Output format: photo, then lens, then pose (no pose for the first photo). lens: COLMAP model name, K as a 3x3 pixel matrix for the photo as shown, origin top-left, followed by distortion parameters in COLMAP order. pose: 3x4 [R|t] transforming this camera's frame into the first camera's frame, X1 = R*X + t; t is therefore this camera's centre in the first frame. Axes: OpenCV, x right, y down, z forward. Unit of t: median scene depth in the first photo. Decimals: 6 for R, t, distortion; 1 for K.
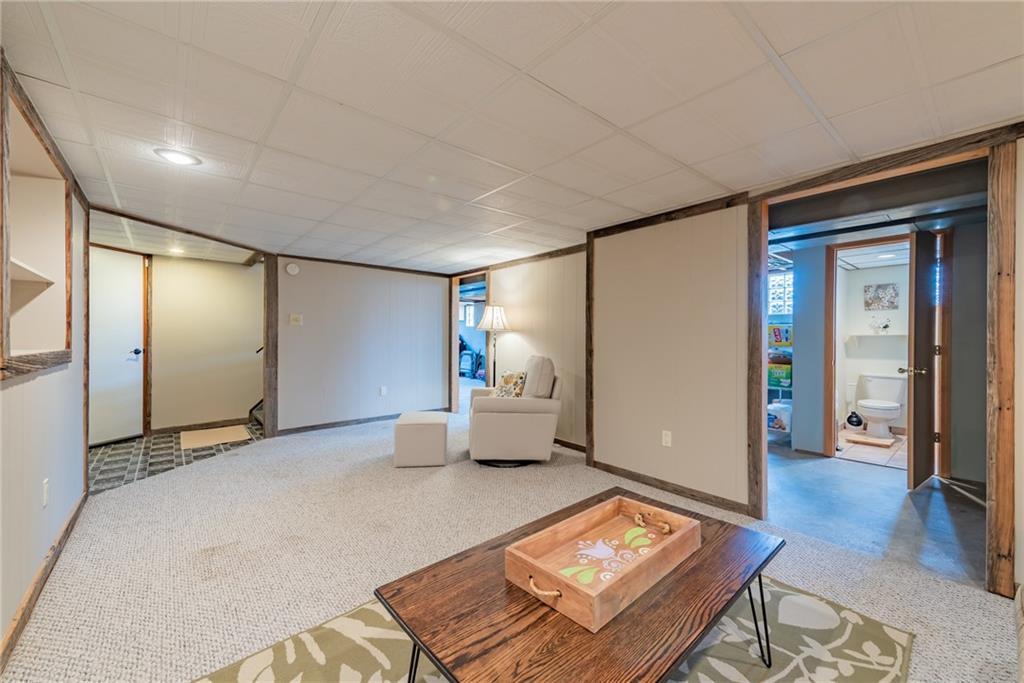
lens RADIAL K [[405.3, 0, 511.8], [0, 405.3, 335.2], [0, 0, 1]] dist [0.006542, -0.000760]
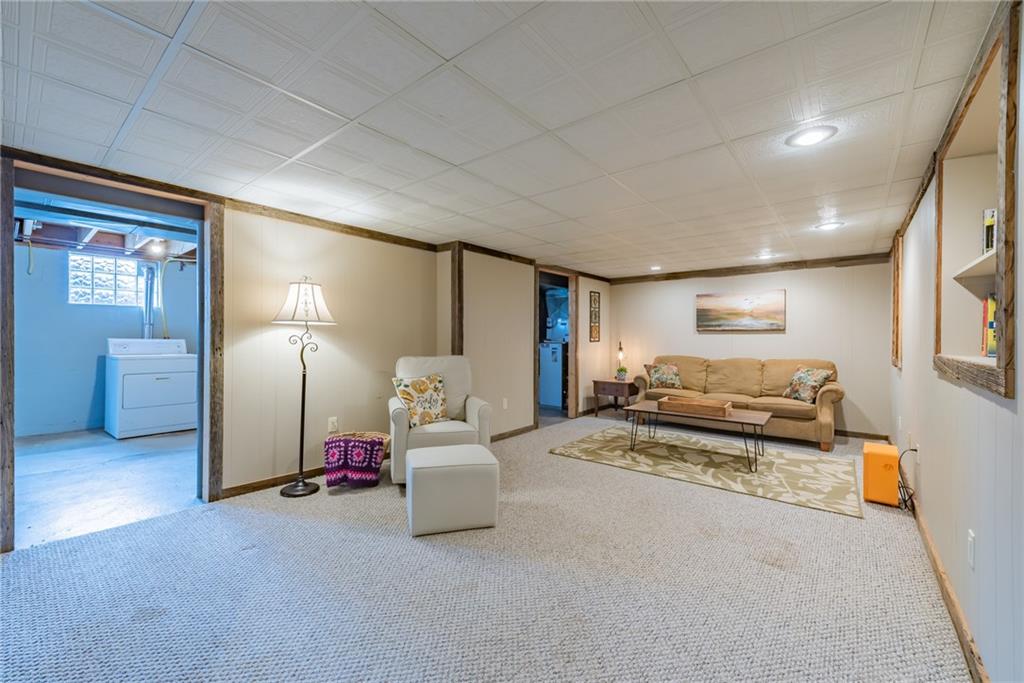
lens RADIAL K [[405.3, 0, 511.8], [0, 405.3, 335.2], [0, 0, 1]] dist [0.006542, -0.000760]
pose [[-0.173491, 0.002462, 0.984832, -0.626718], [-0.013910, 0.999891, -0.004950, 0.004017], [-0.984737, -0.014558, -0.173438, 0.711275]]
